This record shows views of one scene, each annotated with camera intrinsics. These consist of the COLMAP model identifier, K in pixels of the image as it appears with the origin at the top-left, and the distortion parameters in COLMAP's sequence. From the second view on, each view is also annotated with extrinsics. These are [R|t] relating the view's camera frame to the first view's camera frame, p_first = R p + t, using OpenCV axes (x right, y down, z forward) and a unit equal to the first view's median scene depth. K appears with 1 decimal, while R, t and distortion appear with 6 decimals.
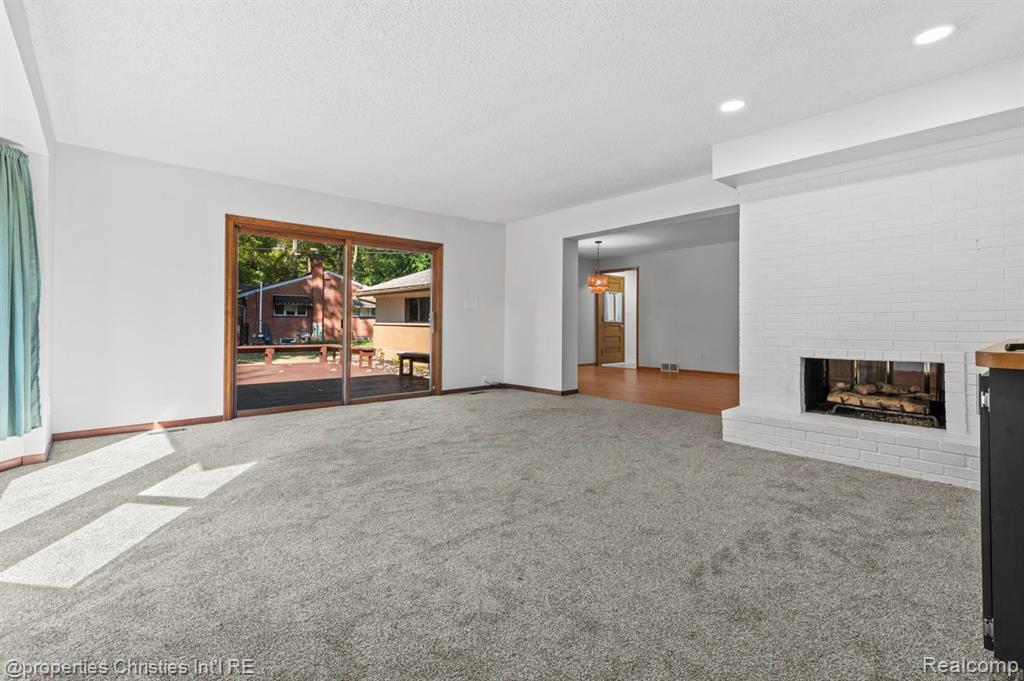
lens RADIAL K [[471.4, 0, 523.9], [0, 471.4, 339.1], [0, 0, 1]] dist [0.009805, -0.000121]
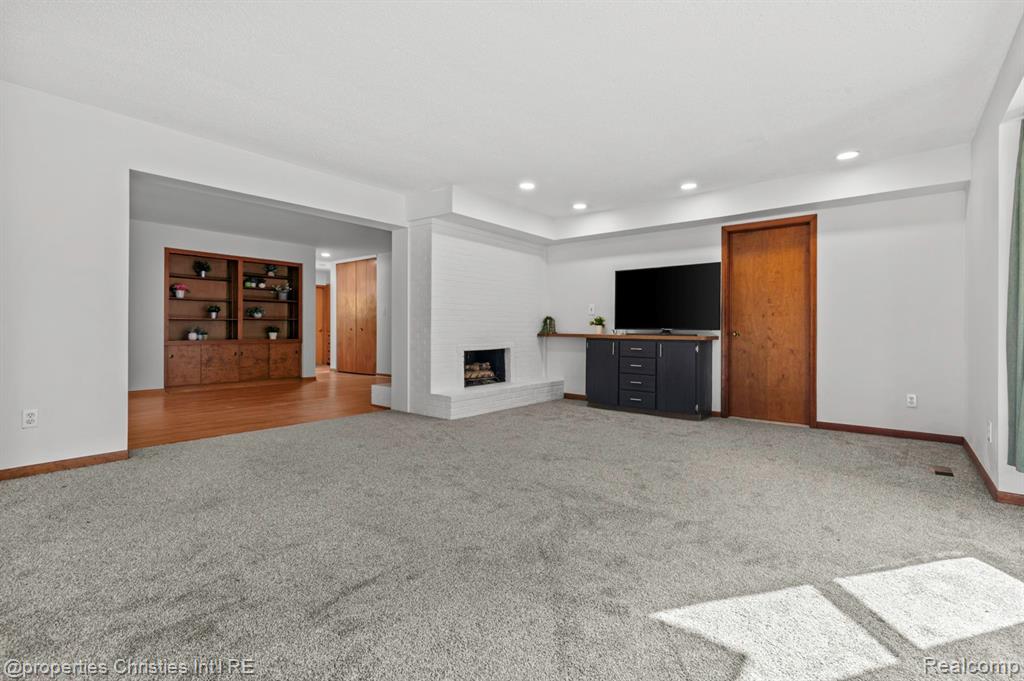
lens RADIAL K [[471.4, 0, 523.9], [0, 471.4, 339.1], [0, 0, 1]] dist [0.009805, -0.000121]
pose [[-0.163190, -0.021946, 0.986351, -0.987193], [0.012931, 0.999619, 0.024380, -0.032884], [-0.986510, 0.016733, -0.162844, 1.172346]]
